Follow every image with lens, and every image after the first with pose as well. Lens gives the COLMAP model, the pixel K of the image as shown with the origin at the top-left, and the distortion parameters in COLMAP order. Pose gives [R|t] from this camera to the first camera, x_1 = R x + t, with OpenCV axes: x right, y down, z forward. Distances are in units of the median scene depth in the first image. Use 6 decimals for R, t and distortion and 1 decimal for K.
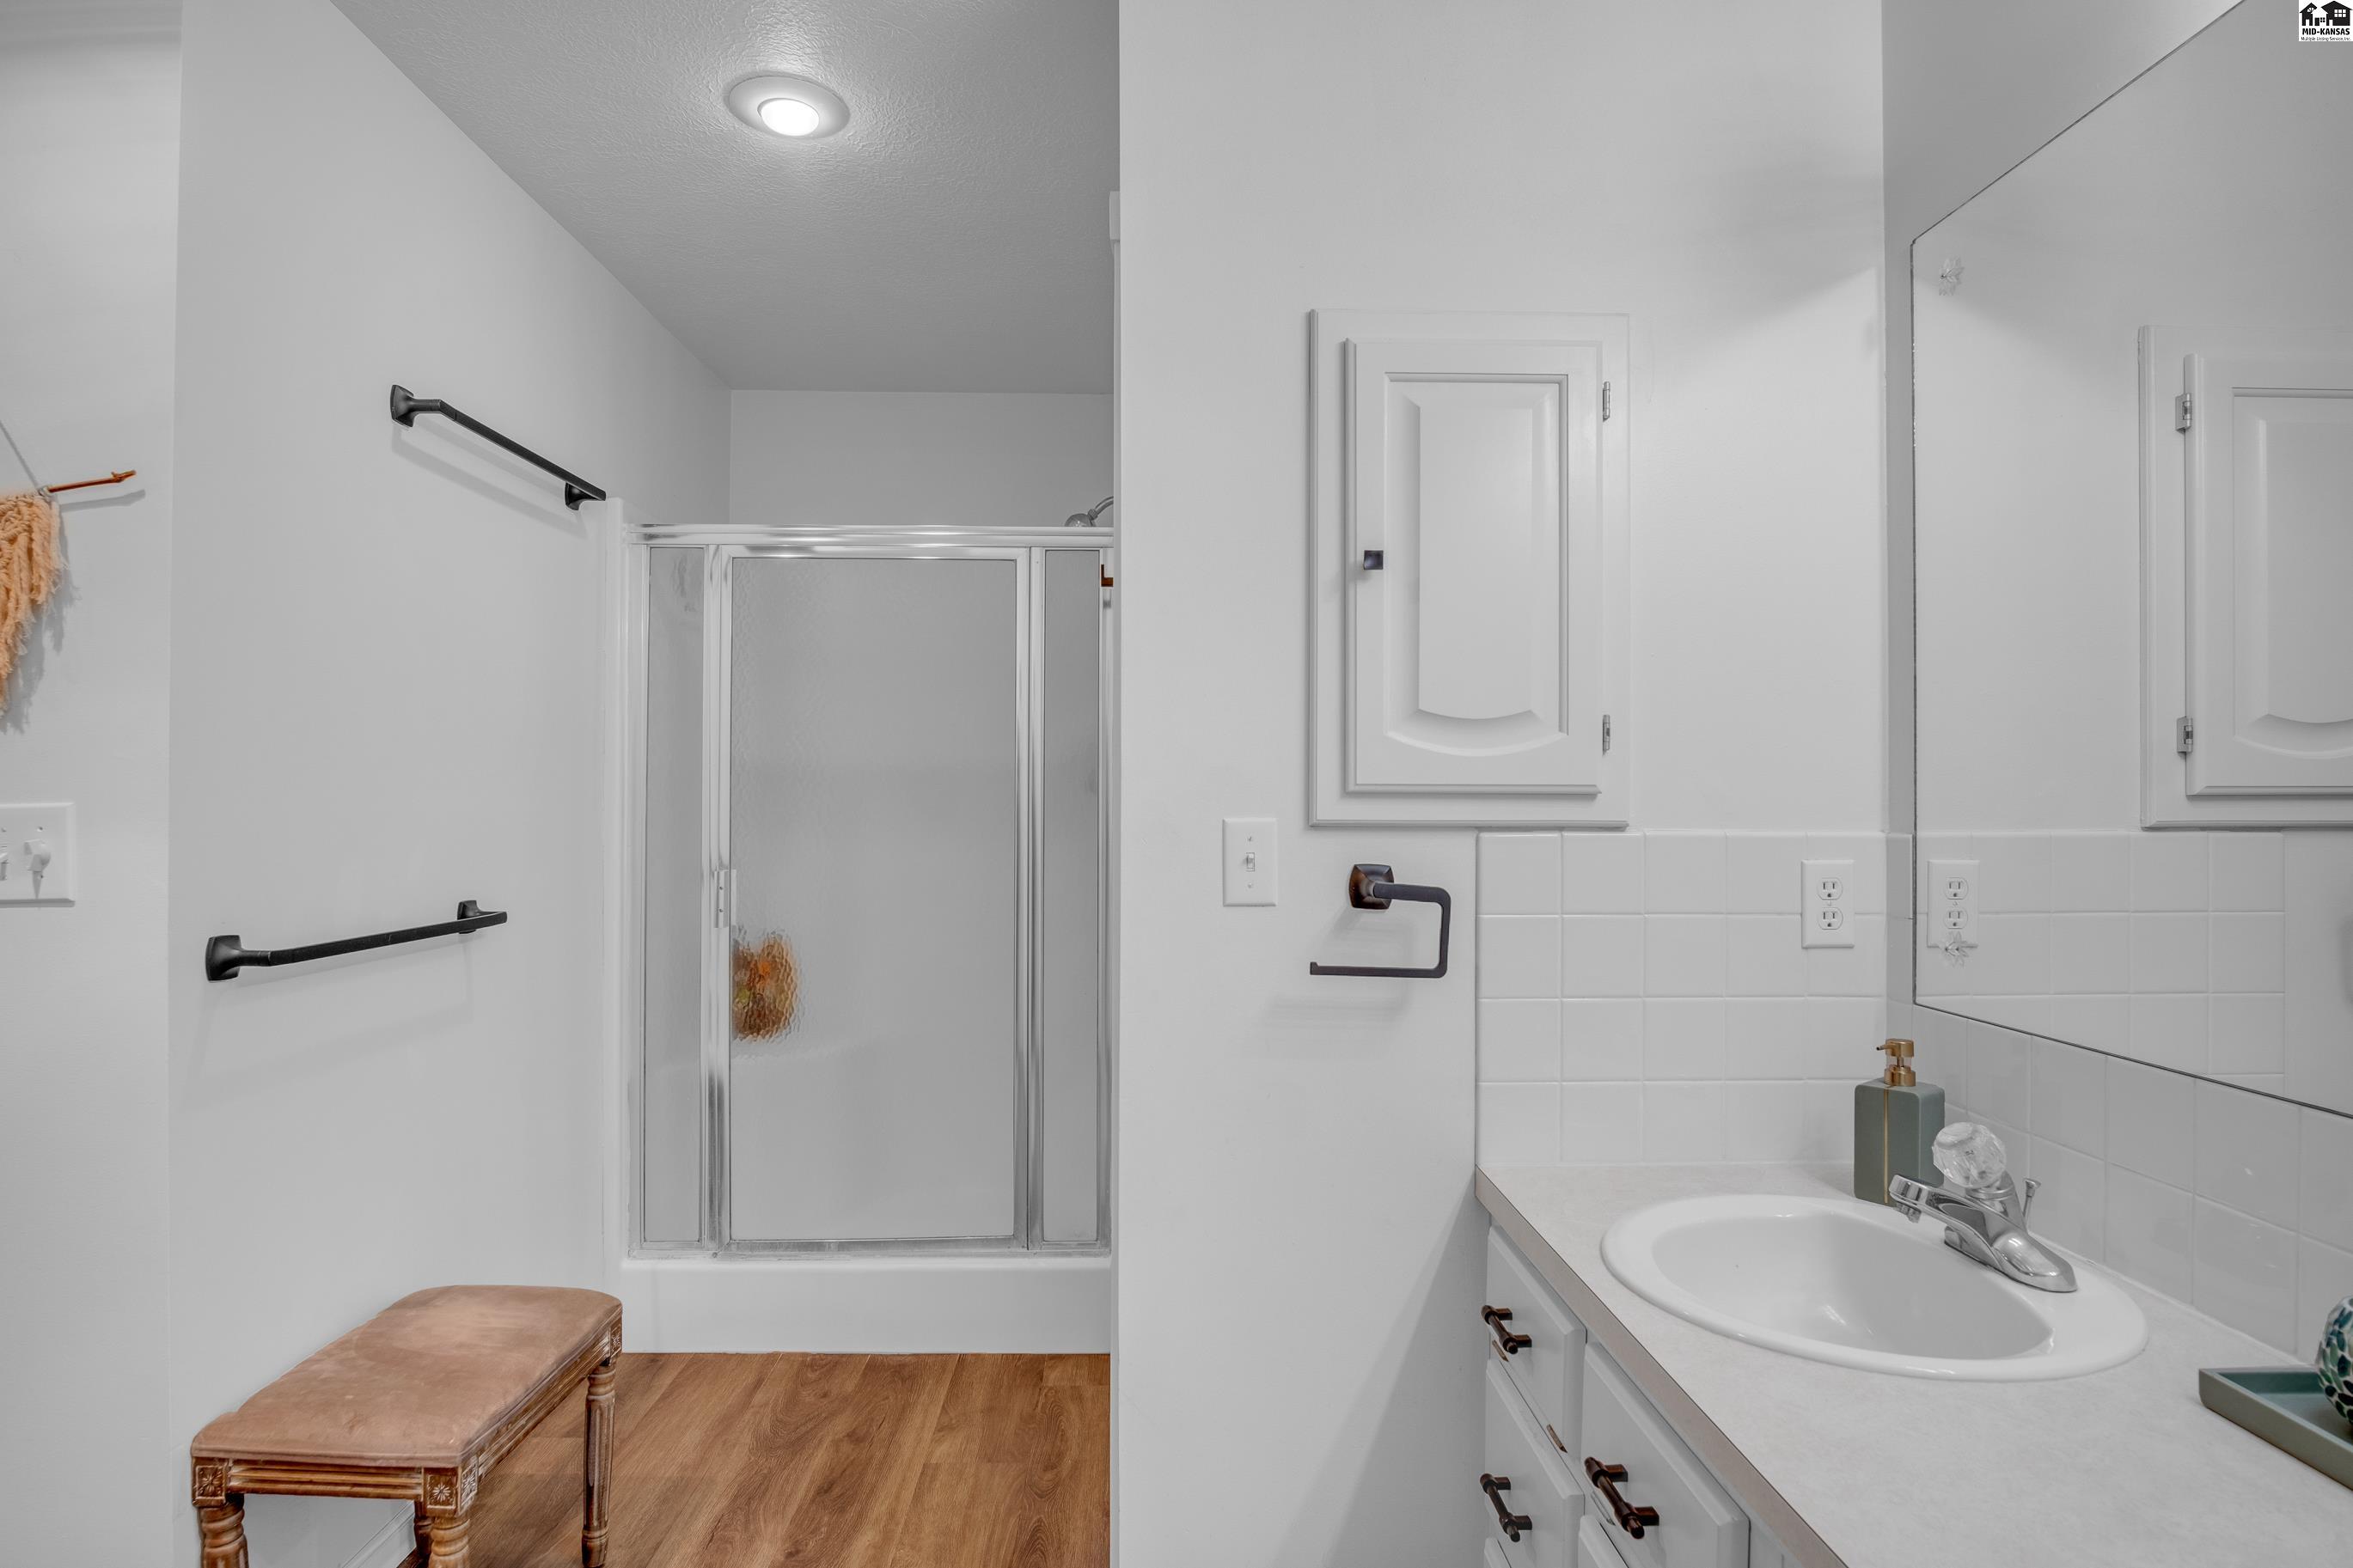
lens RADIAL K [[1299.0, 0, 1184.7], [0, 1299.0, 758.6], [0, 0, 1]] dist [-0.024786, 0.002935]
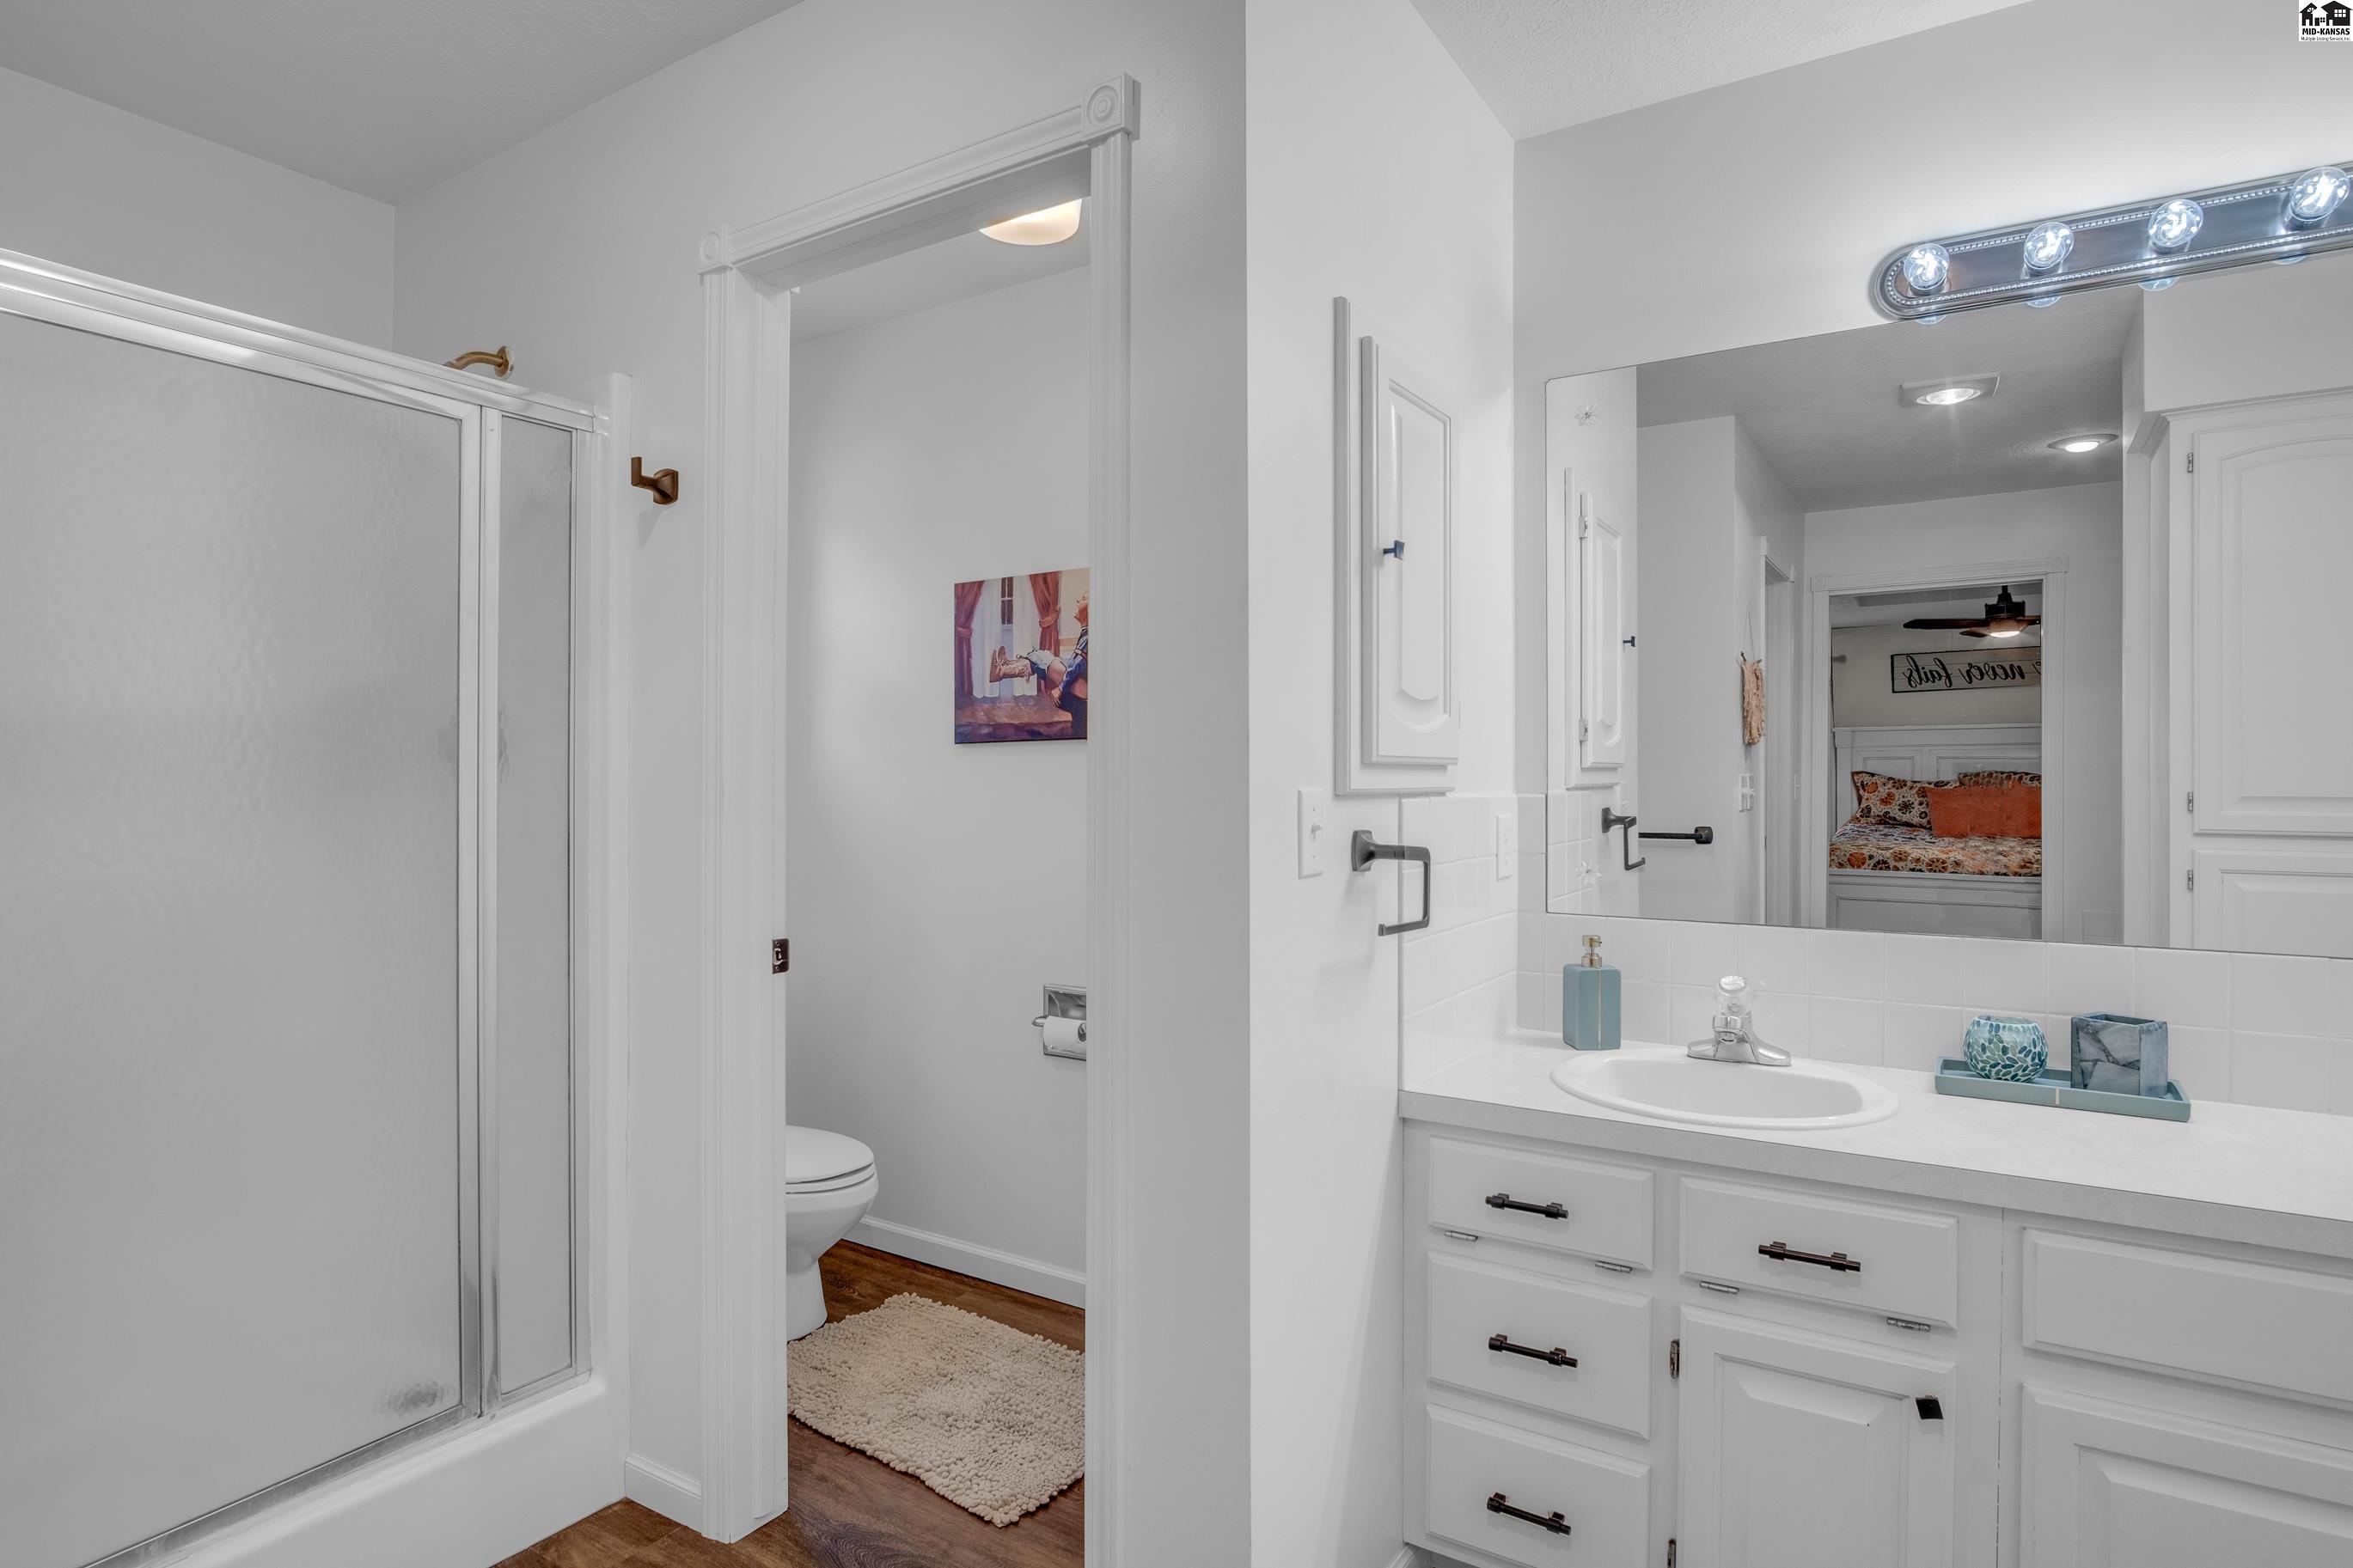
lens RADIAL K [[1299.0, 0, 1184.7], [0, 1299.0, 758.6], [0, 0, 1]] dist [-0.024786, 0.002935]
pose [[0.549351, 0.009250, 0.835541, -0.844088], [-0.025002, 0.999673, 0.005371, 0.020466], [-0.835218, -0.023841, 0.549402, 0.534419]]
